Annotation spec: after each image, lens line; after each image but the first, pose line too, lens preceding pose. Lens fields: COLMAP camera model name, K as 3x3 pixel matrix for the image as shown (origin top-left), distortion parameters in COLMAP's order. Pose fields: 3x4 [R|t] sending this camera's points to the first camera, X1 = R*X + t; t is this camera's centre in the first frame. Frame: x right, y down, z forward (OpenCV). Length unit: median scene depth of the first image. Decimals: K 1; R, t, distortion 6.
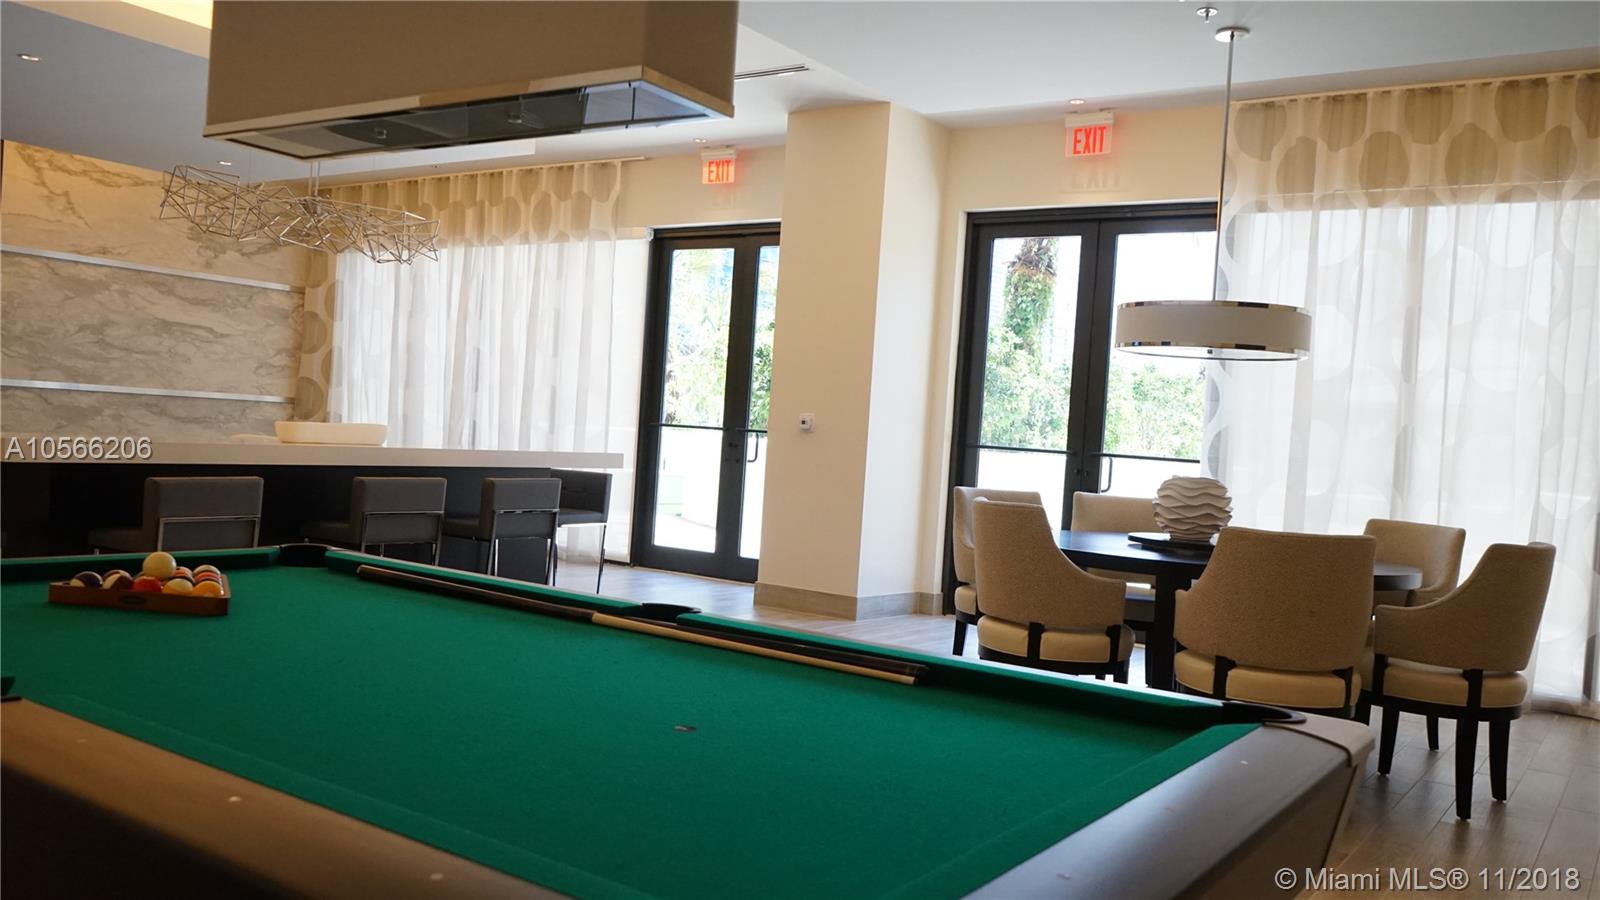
lens RADIAL K [[1268.2, 0, 797.6], [0, 1268.2, 450.2], [0, 0, 1]] dist [-0.012509, 0.026399]
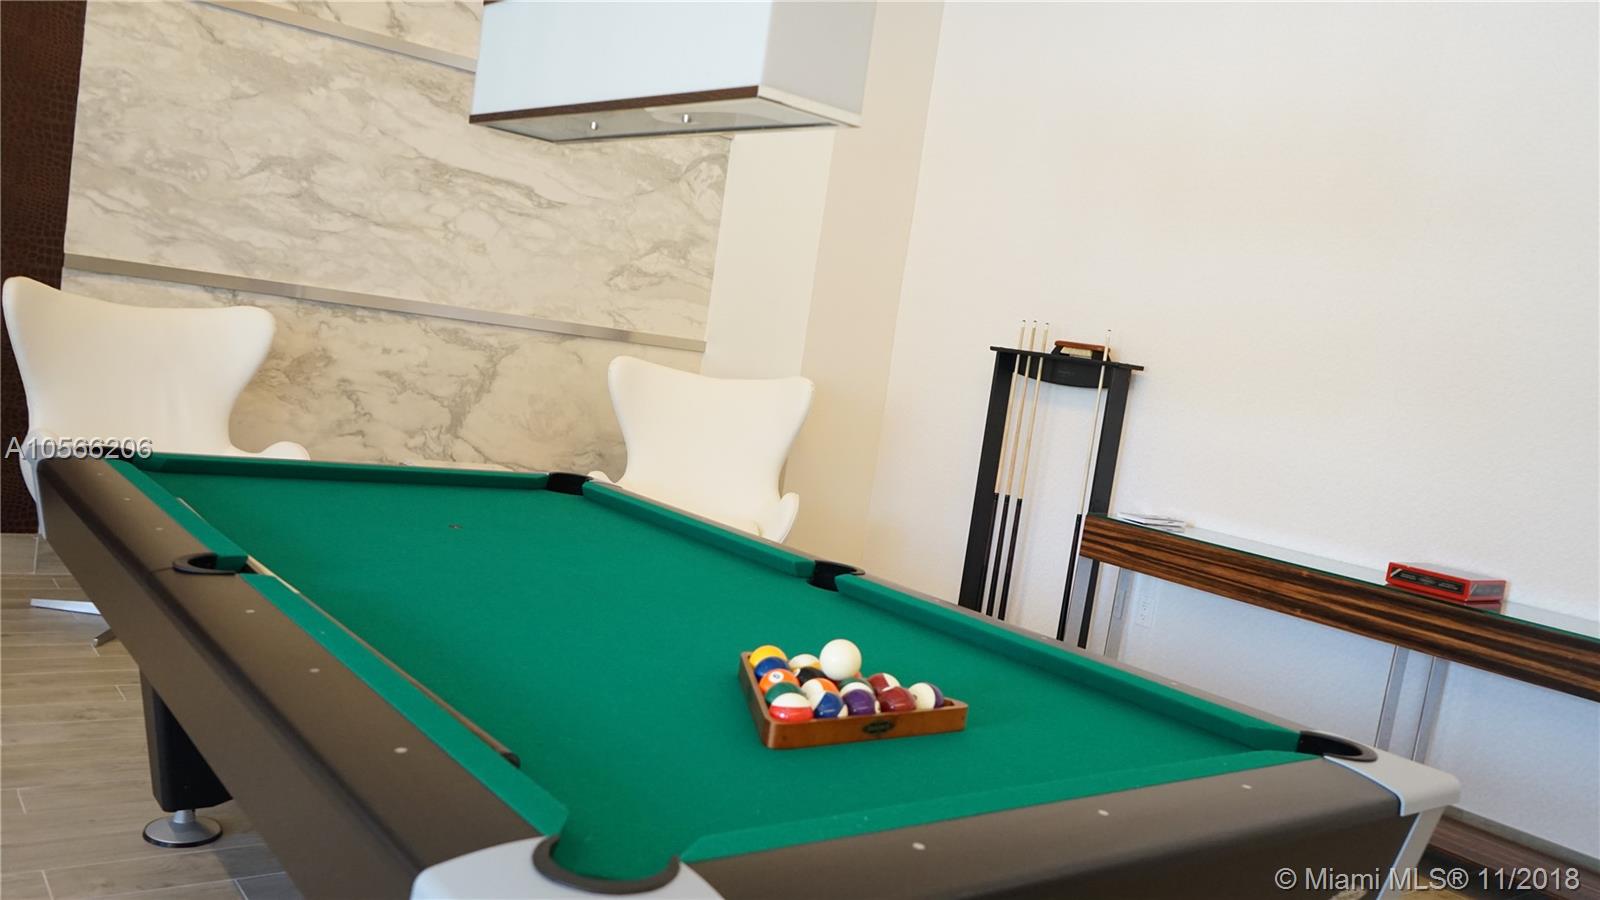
lens RADIAL K [[1268.2, 0, 802.5], [0, 1268.2, 443.3], [0, 0, 1]] dist [-0.012509, 0.026399]
pose [[0.948991, 0.106913, -0.296625, -0.214507], [-0.094800, 0.993978, 0.054970, -0.035773], [0.300716, -0.024046, 0.953411, 0.586241]]
